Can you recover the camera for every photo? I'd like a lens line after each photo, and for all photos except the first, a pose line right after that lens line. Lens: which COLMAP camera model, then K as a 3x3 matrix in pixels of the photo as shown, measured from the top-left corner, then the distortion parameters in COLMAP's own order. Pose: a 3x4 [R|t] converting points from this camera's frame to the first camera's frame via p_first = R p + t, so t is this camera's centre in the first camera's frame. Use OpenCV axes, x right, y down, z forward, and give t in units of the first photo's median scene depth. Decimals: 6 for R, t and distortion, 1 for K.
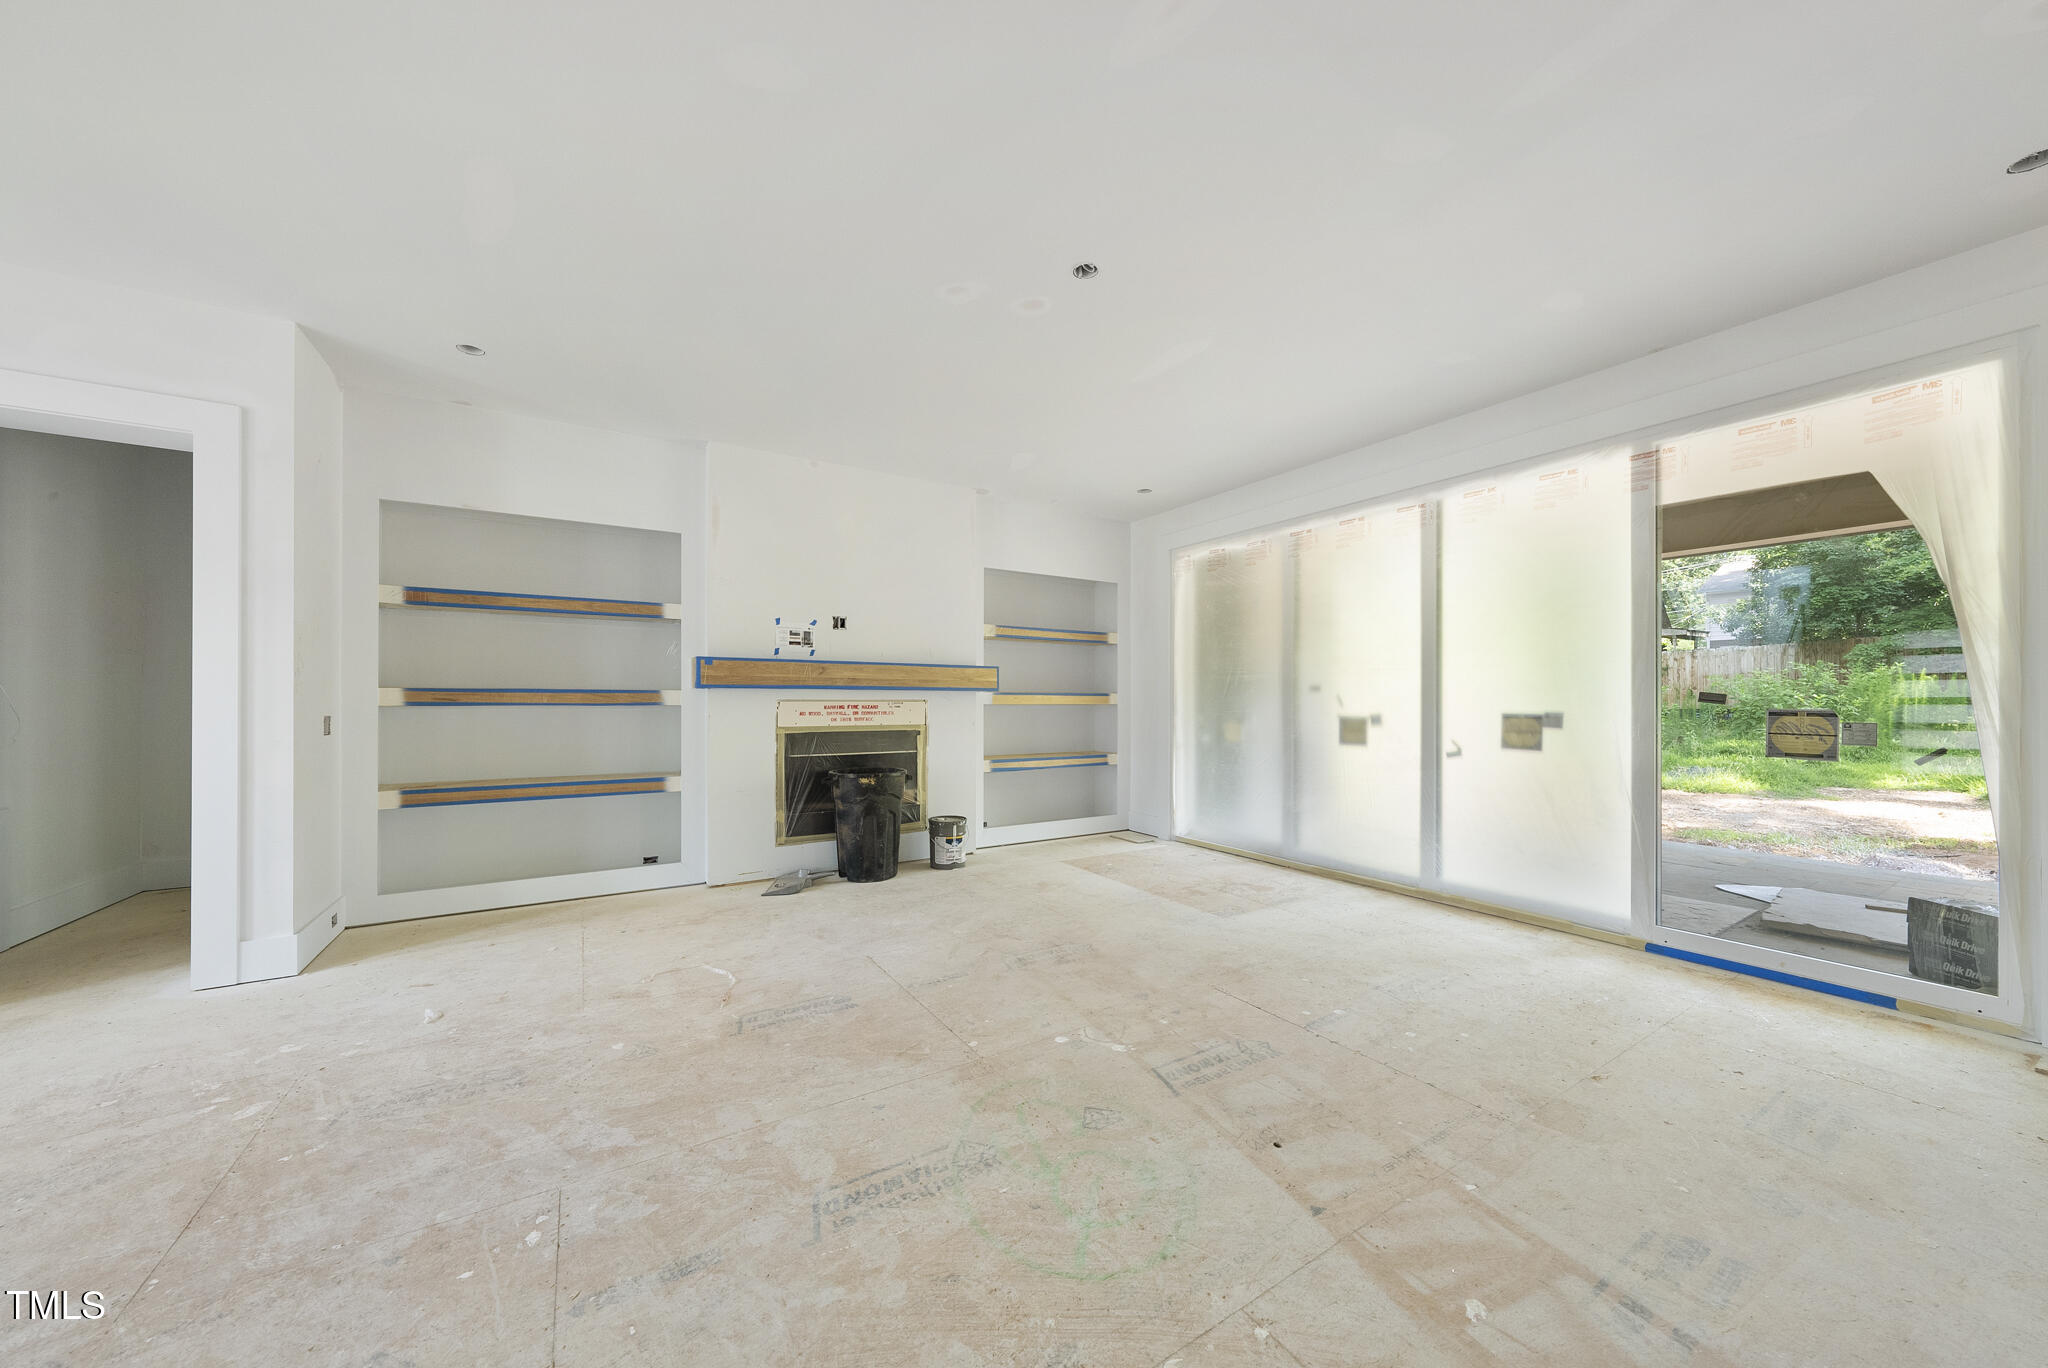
lens RADIAL K [[705.4, 0, 1024.6], [0, 705.4, 700.9], [0, 0, 1]] dist [-0.004399, 0.000950]
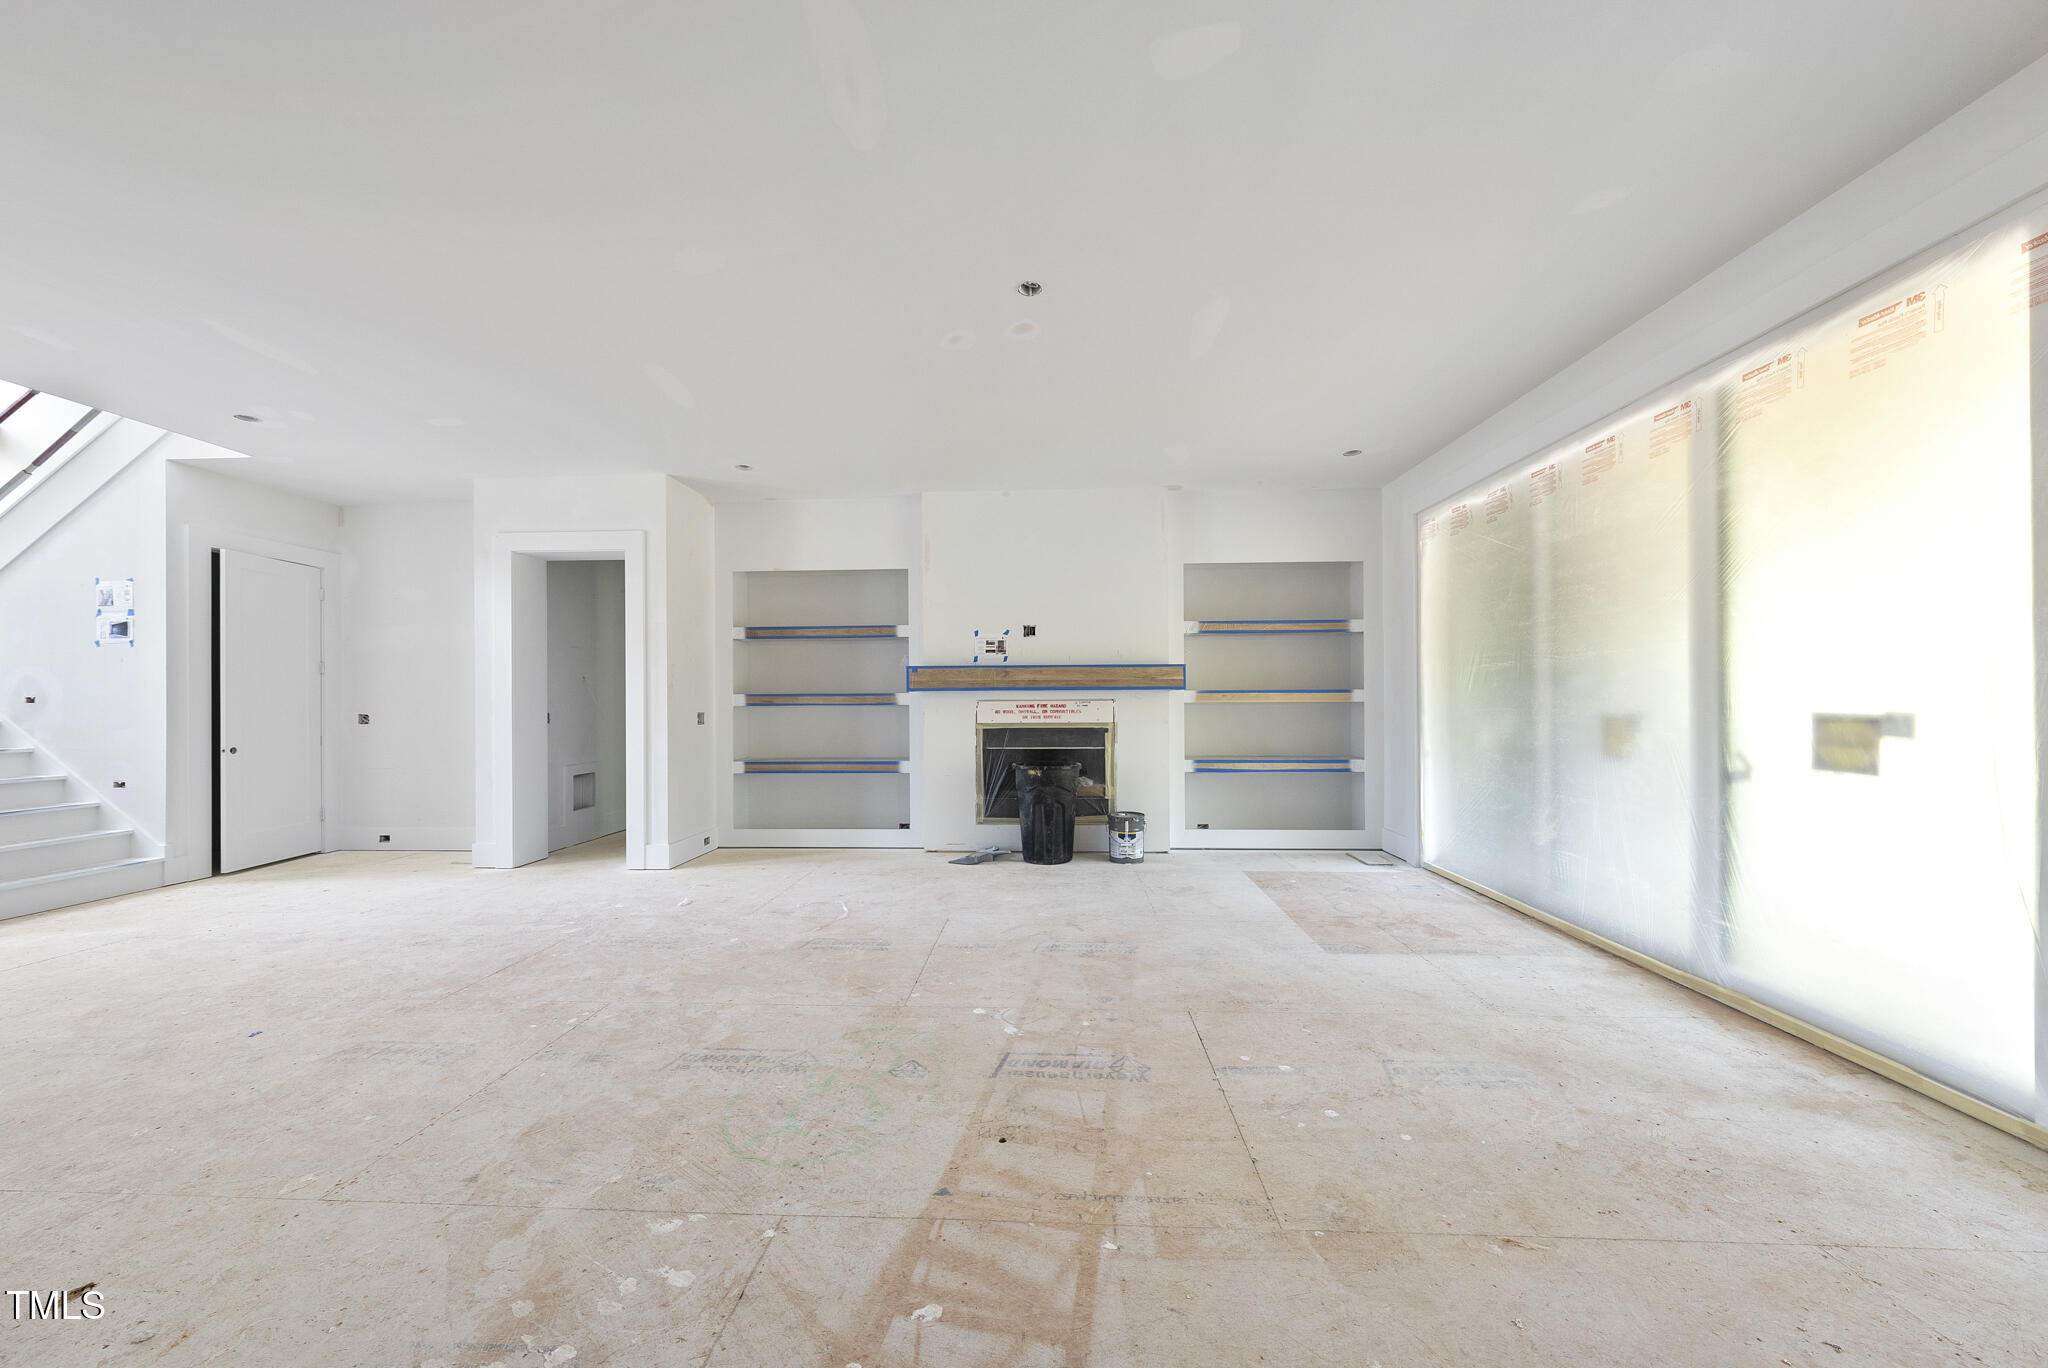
lens RADIAL K [[705.4, 0, 1021.6], [0, 705.4, 701.2], [0, 0, 1]] dist [-0.004399, 0.000950]
pose [[0.820188, -0.006353, -0.572059, 0.429134], [0.007838, 0.999969, 0.000132, 0.000999], [0.572040, -0.004592, 0.820213, 0.085445]]
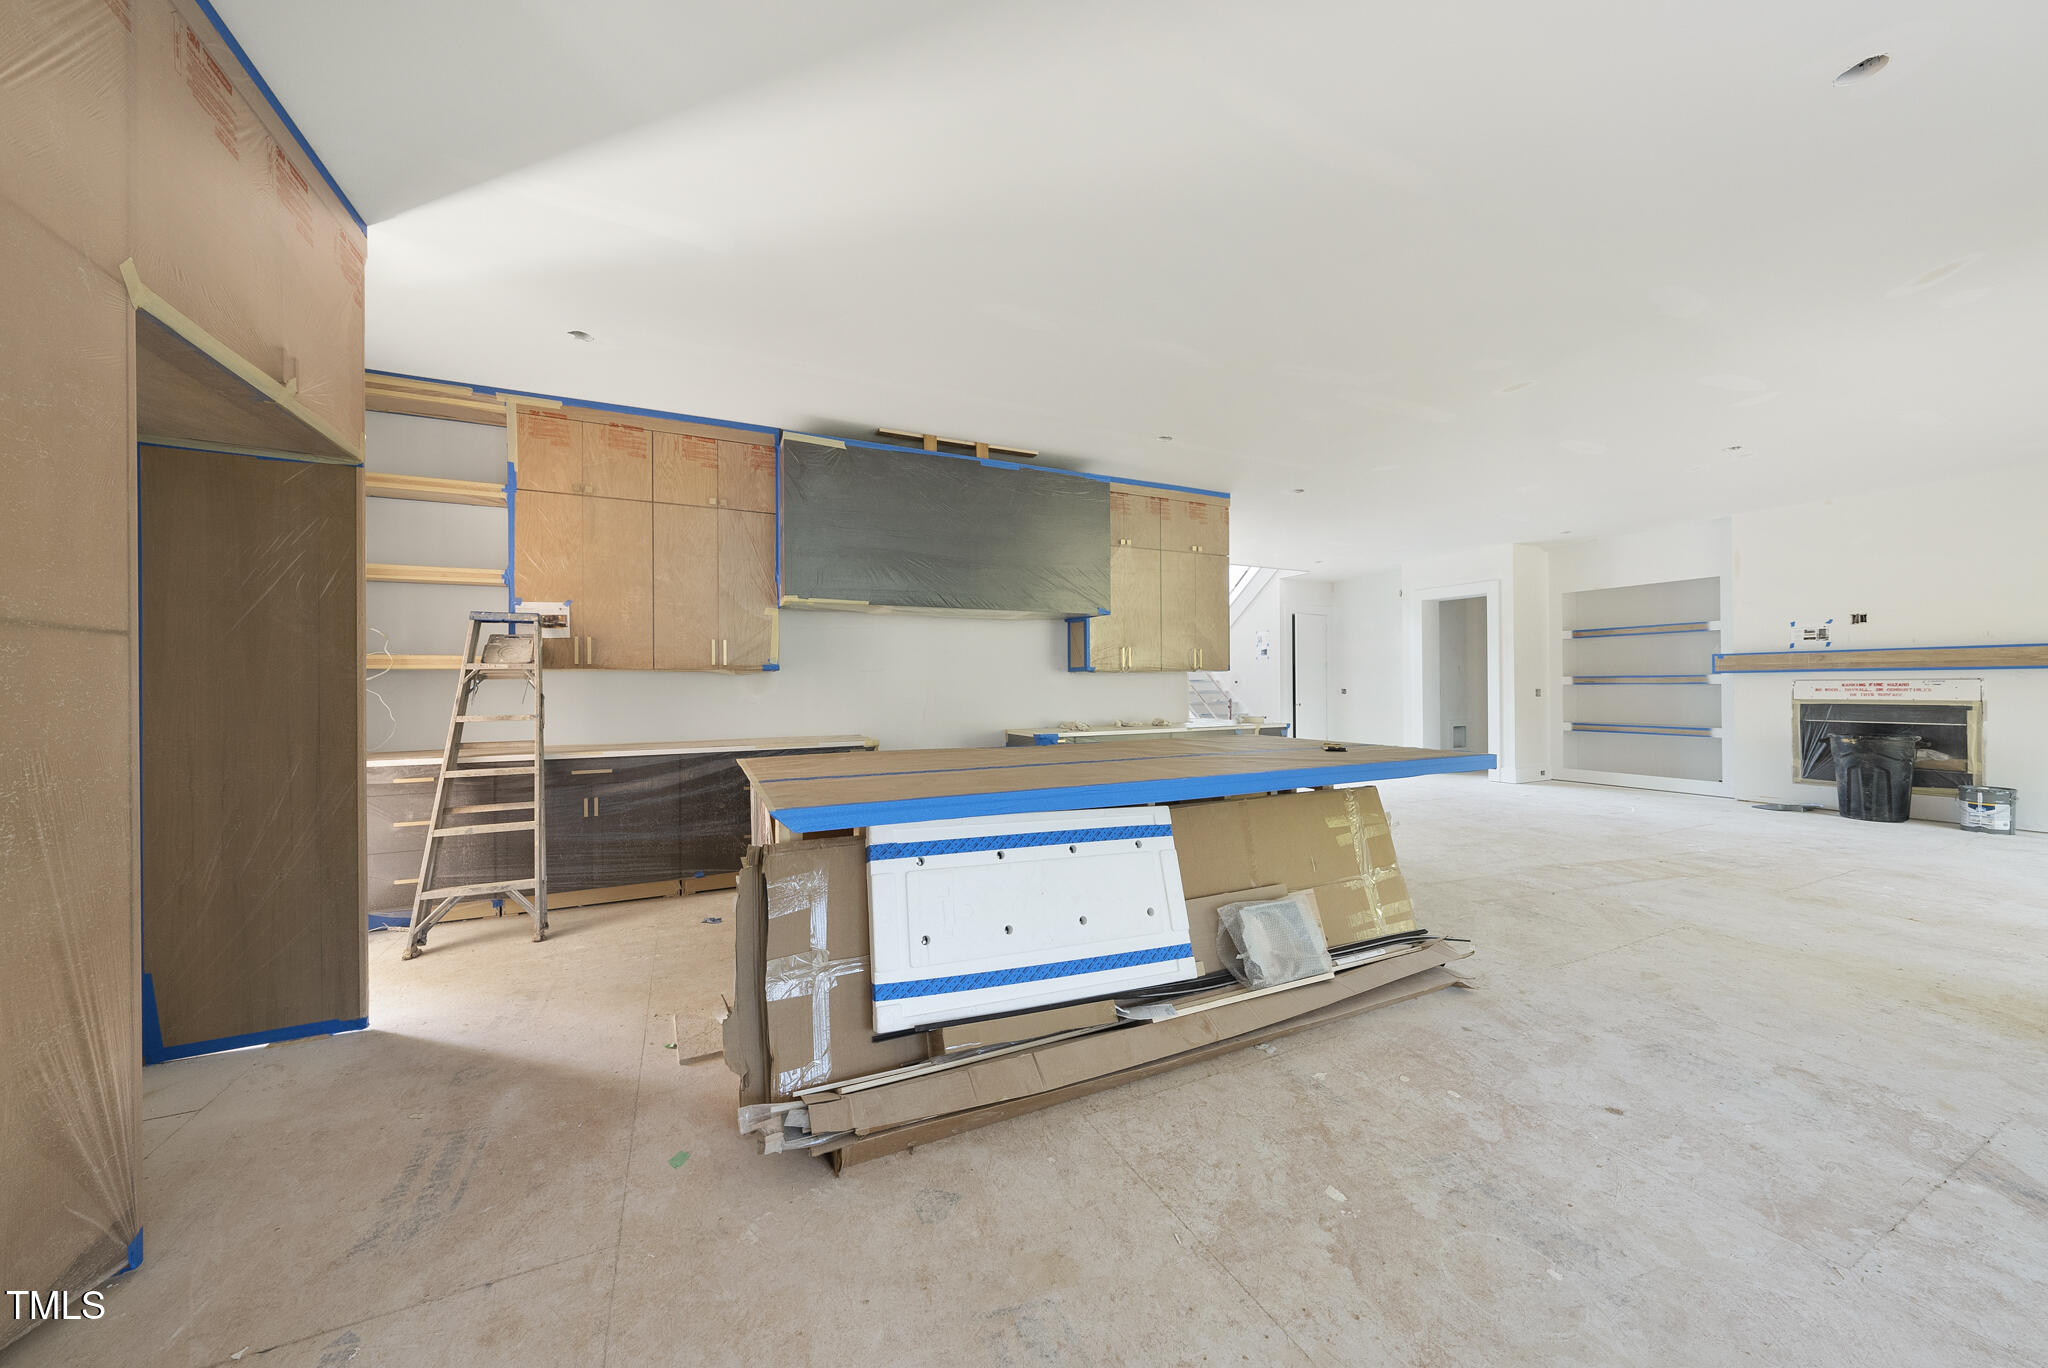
lens RADIAL K [[705.4, 0, 1027.9], [0, 705.4, 684.3], [0, 0, 1]] dist [-0.004399, 0.000950]
pose [[-0.112138, -0.004187, -0.993684, 1.360157], [0.007874, 0.999956, -0.005102, 0.002920], [0.993661, -0.008396, -0.112100, -0.407851]]
